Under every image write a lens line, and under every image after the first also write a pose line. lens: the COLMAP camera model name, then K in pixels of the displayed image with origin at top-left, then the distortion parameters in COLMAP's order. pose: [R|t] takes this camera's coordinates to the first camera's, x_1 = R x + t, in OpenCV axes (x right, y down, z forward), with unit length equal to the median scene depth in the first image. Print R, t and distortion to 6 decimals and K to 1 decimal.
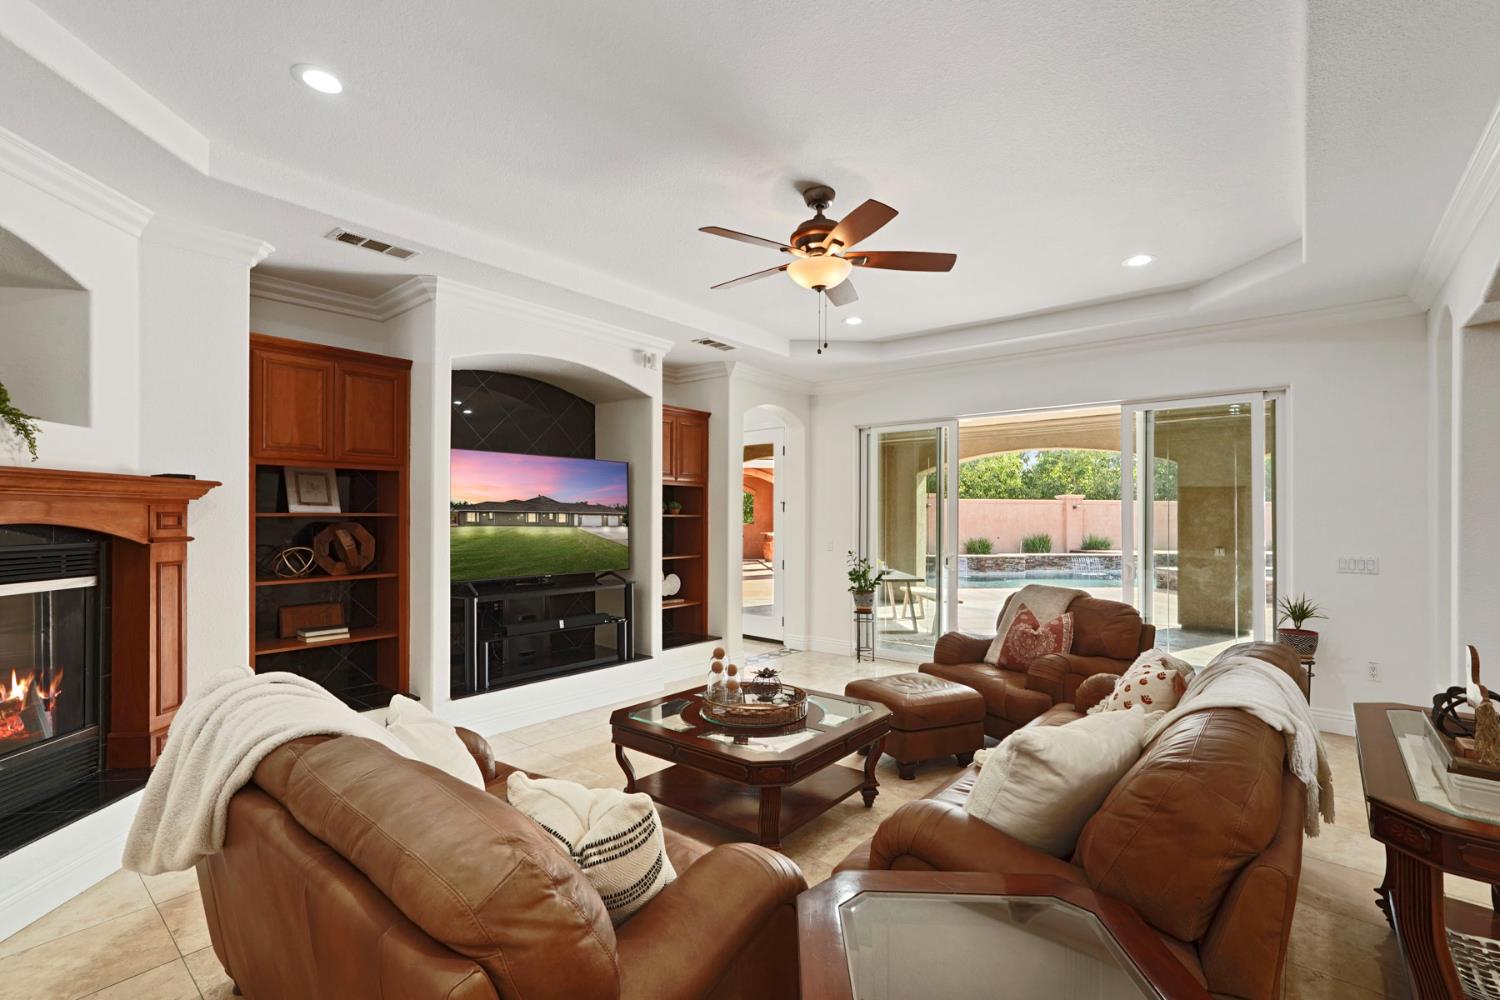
lens RADIAL K [[673.7, 0, 742.2], [0, 673.7, 523.6], [0, 0, 1]] dist [-0.000674, 0.000438]
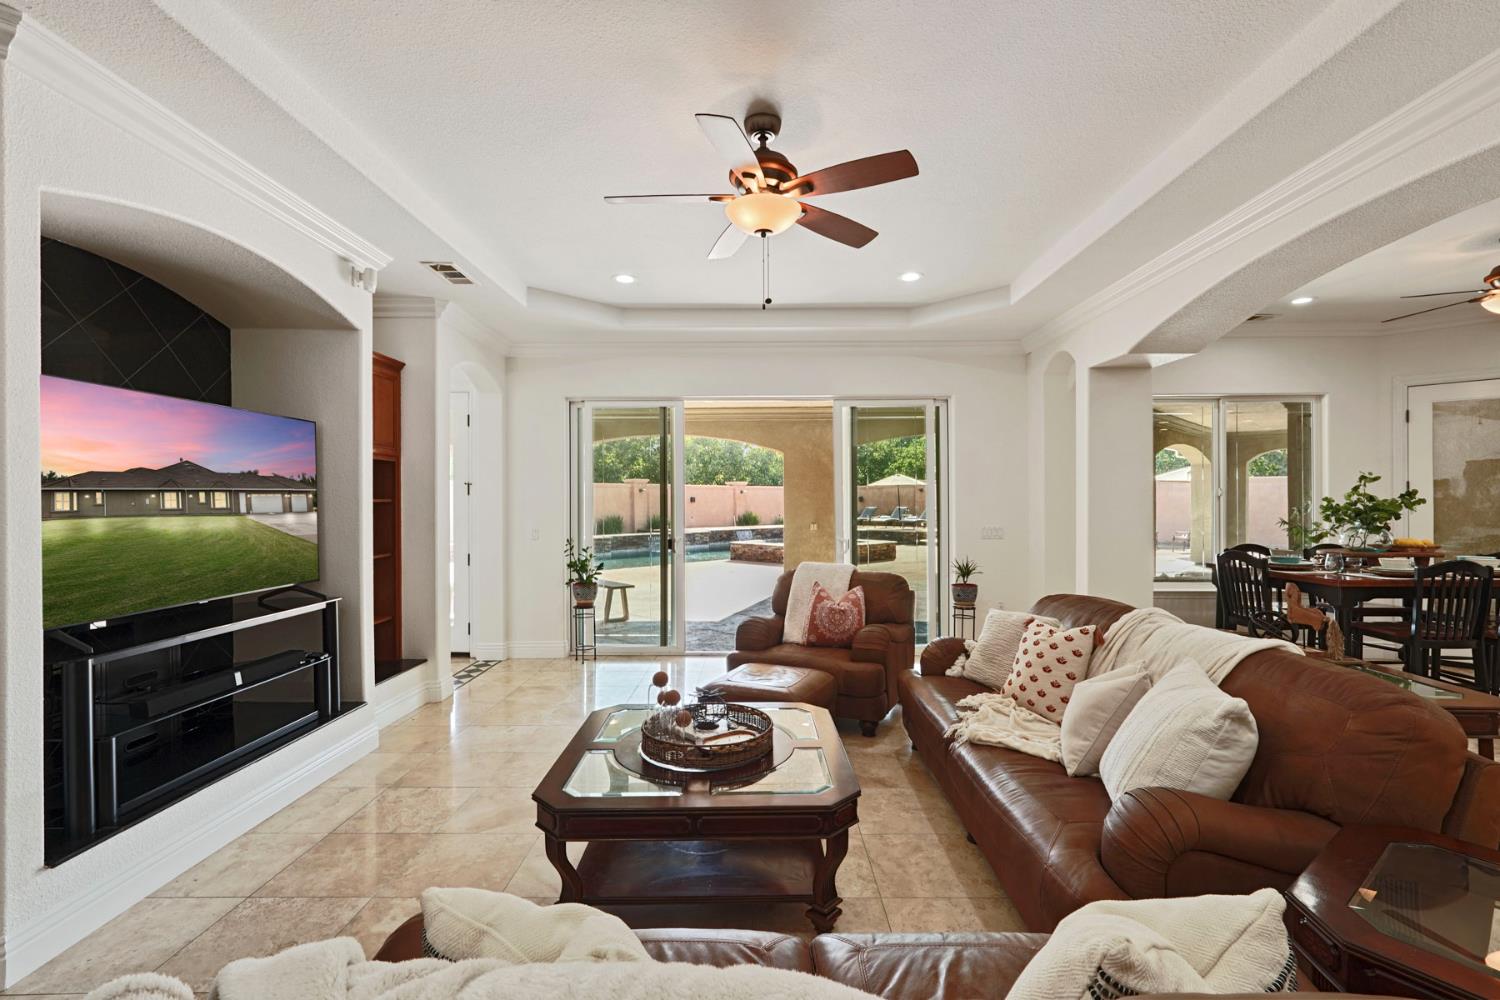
lens RADIAL K [[673.7, 0, 750.3], [0, 673.7, 496.9], [0, 0, 1]] dist [-0.000674, 0.000438]
pose [[0.768970, -0.001124, 0.639284, -0.298279], [0.010255, 0.999891, -0.010578, -0.001636], [-0.639203, 0.014690, 0.768898, 0.235618]]
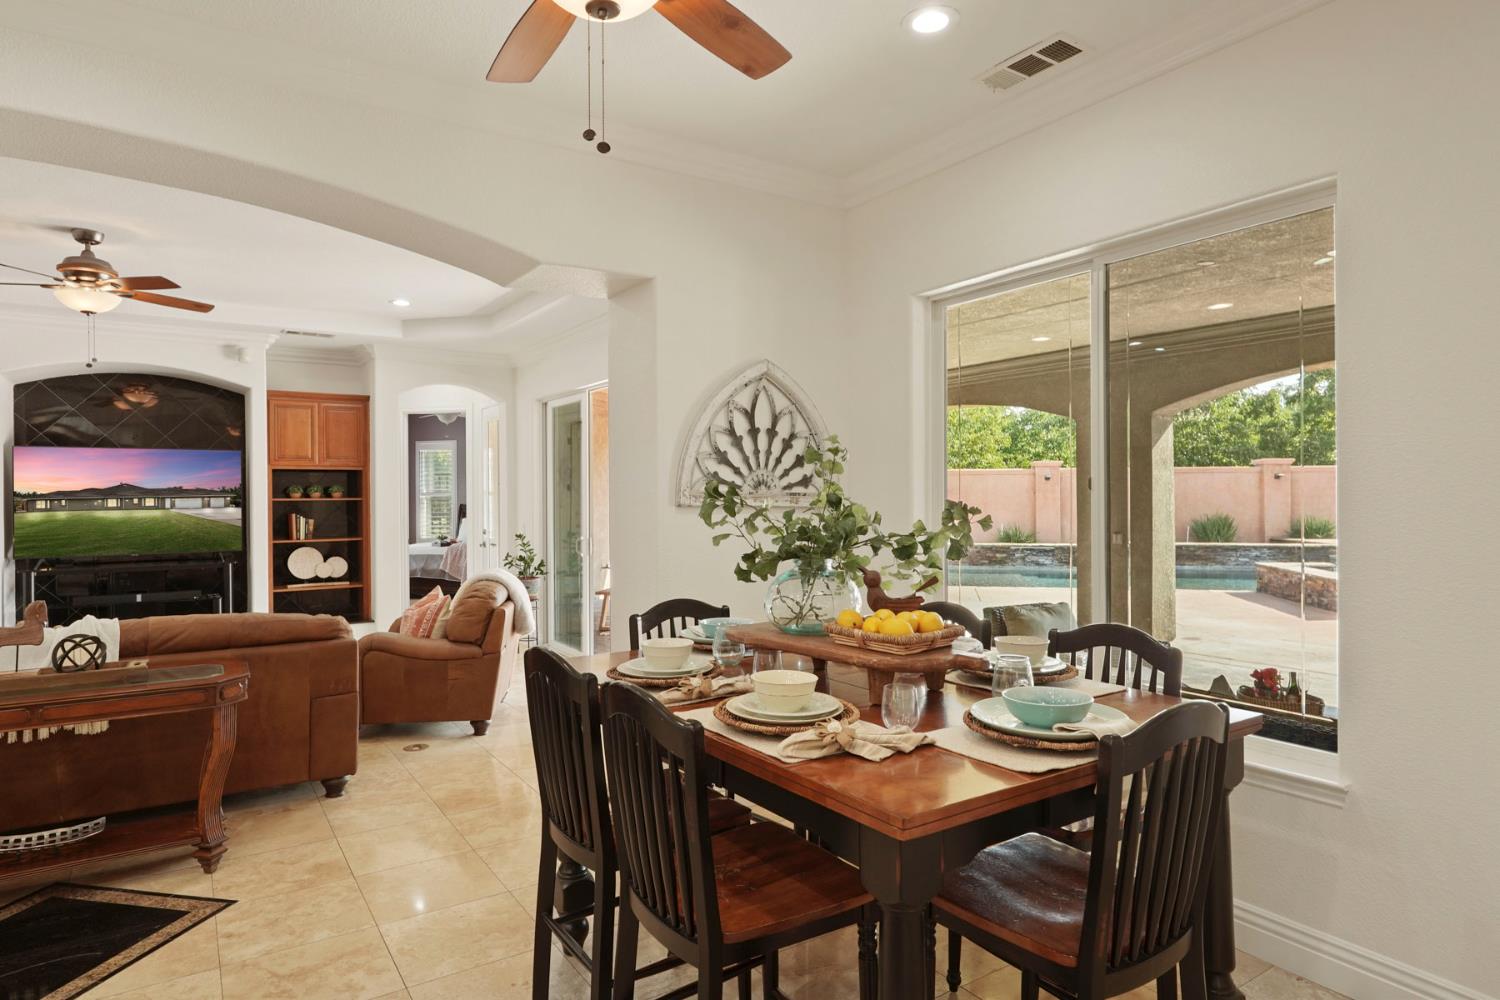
lens RADIAL K [[880.2, 0, 747.9], [0, 880.2, 499.1], [0, 0, 1]] dist [0.000670, 0.000810]
pose [[0.952424, -0.004767, -0.304739, 1.157004], [0.004384, 0.999989, -0.001940, -0.007172], [0.304744, 0.000512, 0.952434, -0.088248]]
